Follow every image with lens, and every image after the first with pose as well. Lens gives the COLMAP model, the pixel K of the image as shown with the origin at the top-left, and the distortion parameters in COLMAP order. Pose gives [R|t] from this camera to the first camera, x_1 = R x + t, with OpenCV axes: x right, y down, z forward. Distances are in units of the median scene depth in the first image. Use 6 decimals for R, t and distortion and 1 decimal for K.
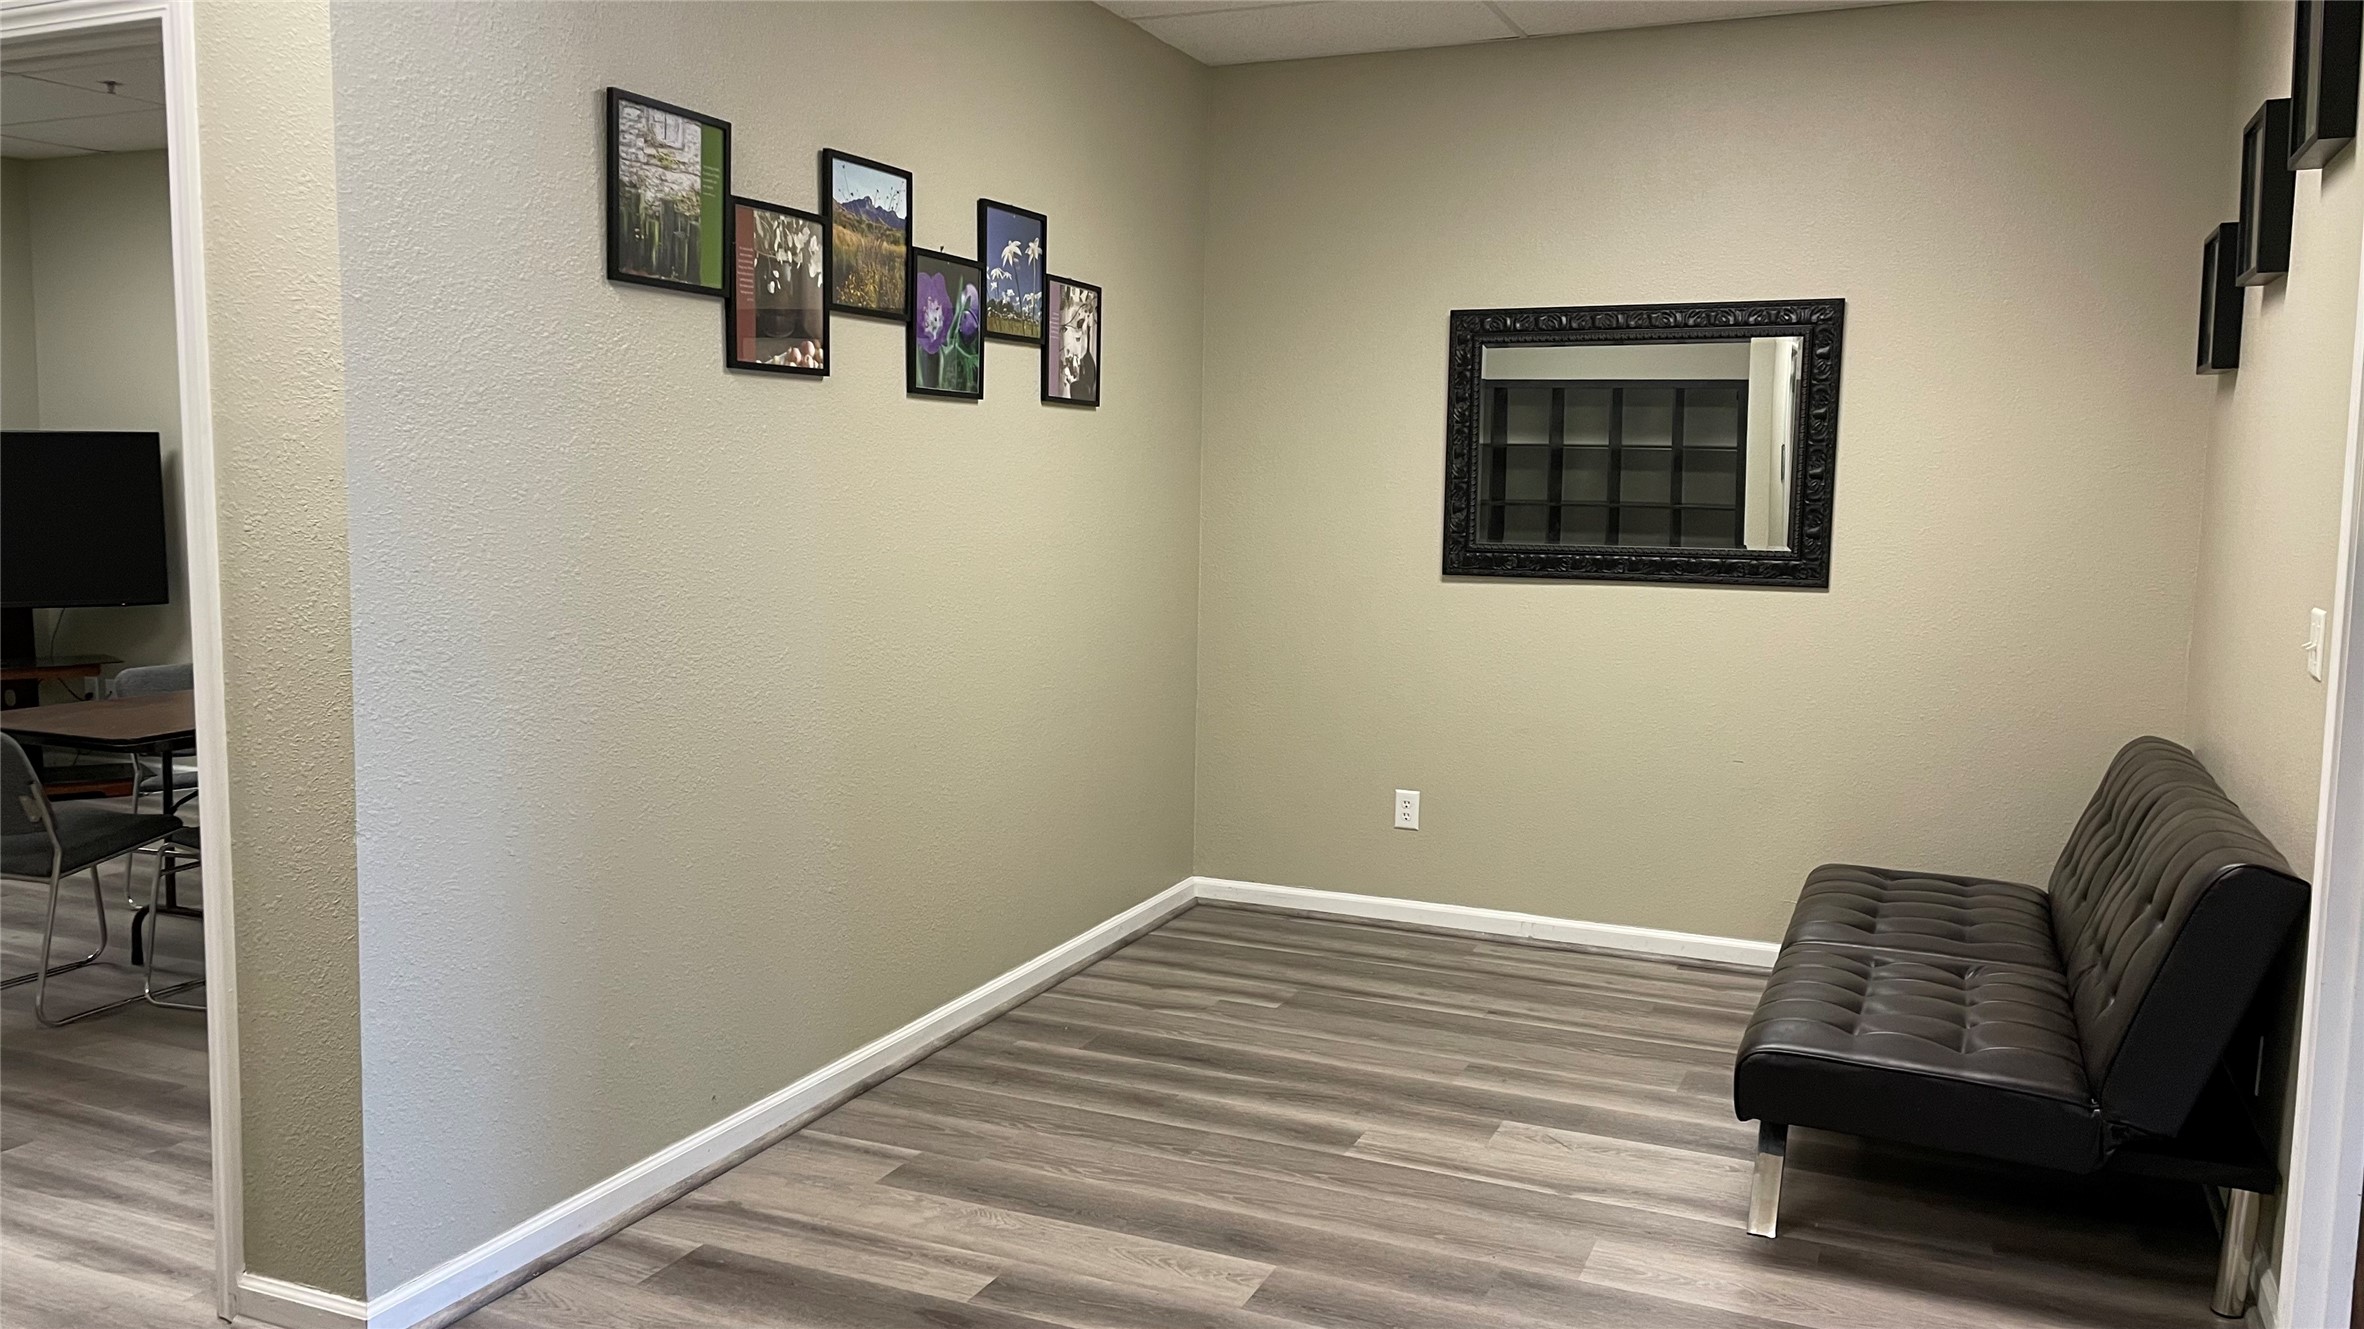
lens RADIAL K [[1795.8, 0, 1177.6], [0, 1795.8, 657.9], [0, 0, 1]] dist [0.002618, -0.001732]
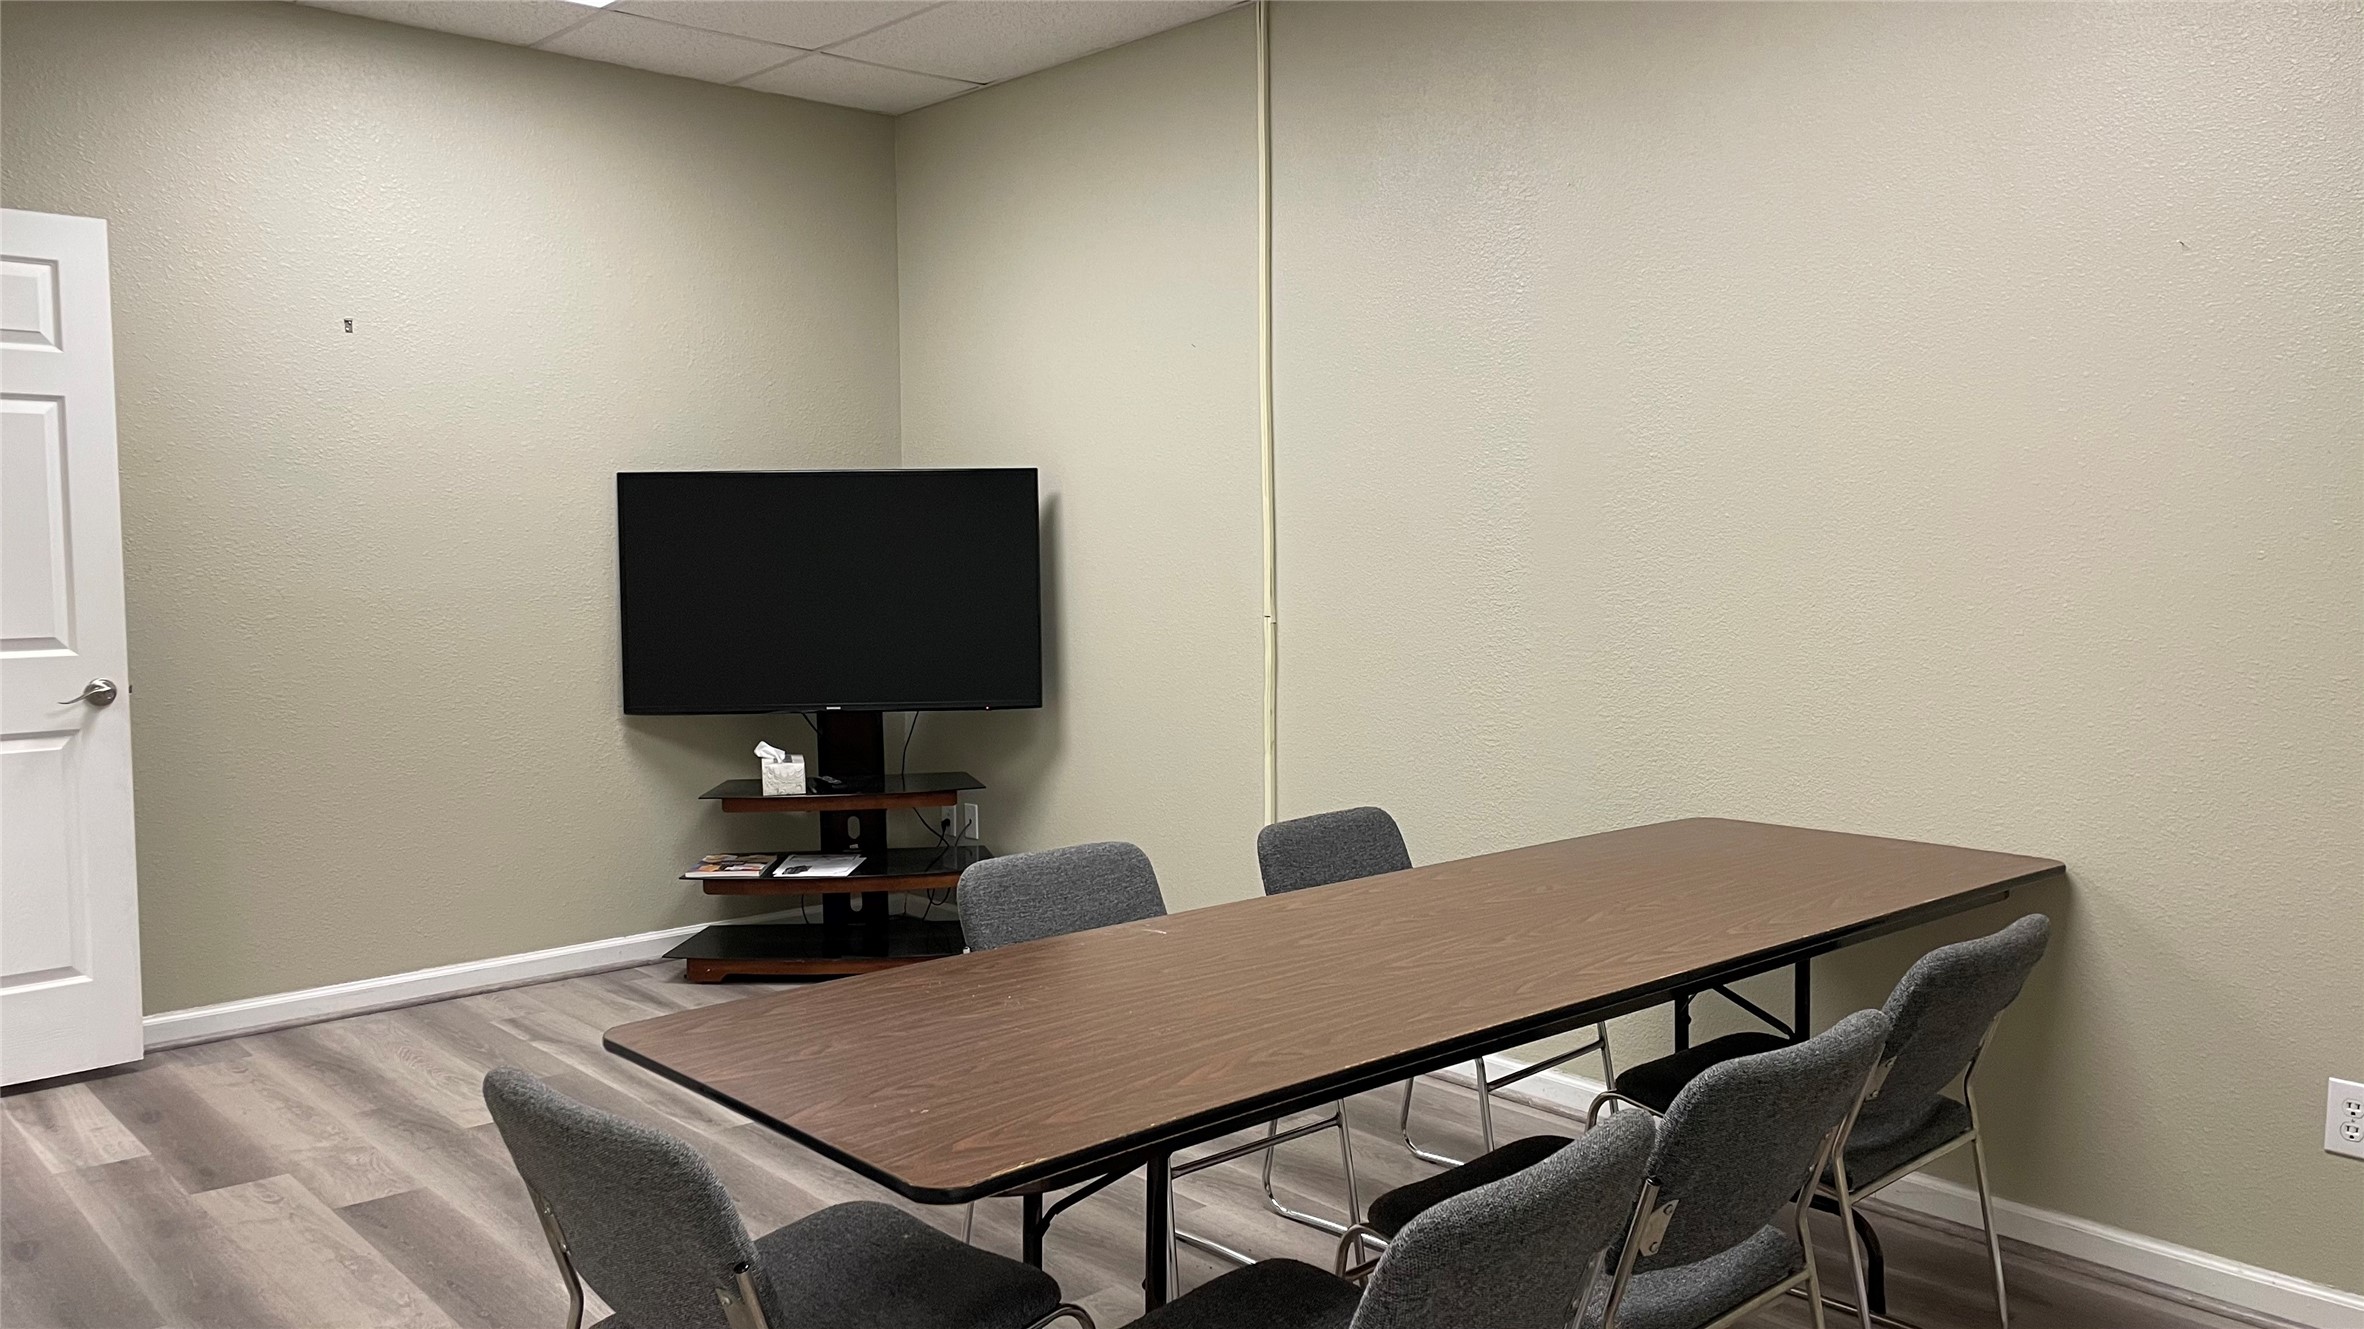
lens RADIAL K [[1795.8, 0, 1184.1], [0, 1795.8, 663.6], [0, 0, 1]] dist [0.002618, -0.001732]
pose [[0.908623, 0.015027, -0.417348, -0.236074], [-0.027528, 0.999334, -0.023951, -0.037401], [0.416710, 0.033251, 0.908431, 0.416371]]
